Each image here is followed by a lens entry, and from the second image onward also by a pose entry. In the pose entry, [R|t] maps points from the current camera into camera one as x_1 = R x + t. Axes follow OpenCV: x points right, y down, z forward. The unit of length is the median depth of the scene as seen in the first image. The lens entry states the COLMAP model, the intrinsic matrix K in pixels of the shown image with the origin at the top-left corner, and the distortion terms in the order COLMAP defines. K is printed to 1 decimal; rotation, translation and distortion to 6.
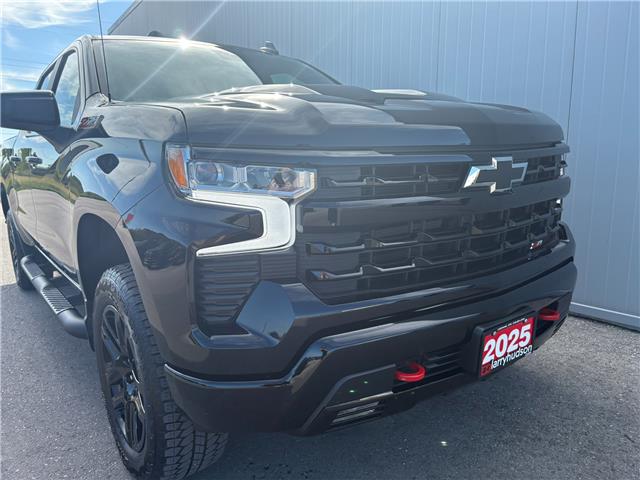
lens RADIAL K [[476.3, 0, 320.5], [0, 476.3, 243.1], [0, 0, 1]] dist [0.023995, -0.007335]
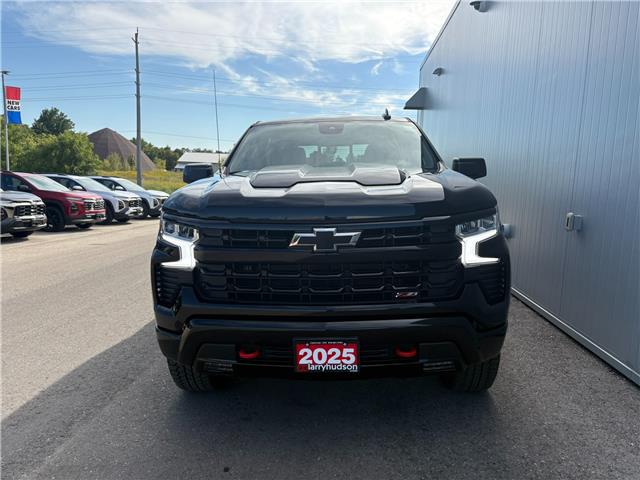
lens RADIAL K [[473.0, 0, 323.4], [0, 473.0, 239.2], [0, 0, 1]] dist [0.041890, -0.031749]
pose [[0.792058, 0.101843, -0.601891, 1.234028], [-0.118482, 0.992883, 0.012085, -0.159216], [0.598838, 0.061742, 0.798487, -0.166424]]
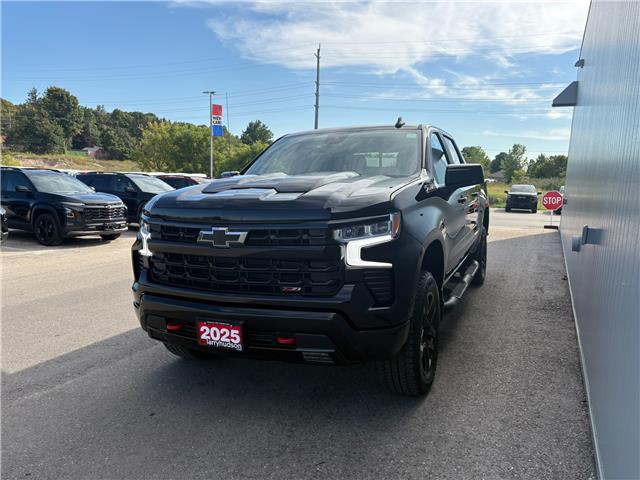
lens RADIAL K [[473.0, 0, 323.4], [0, 473.0, 239.2], [0, 0, 1]] dist [0.041890, -0.031749]
pose [[0.517921, 0.128904, -0.845660, 2.032361], [-0.154529, 0.986416, 0.055719, -0.288394], [0.841355, 0.101821, 0.530805, 0.383673]]
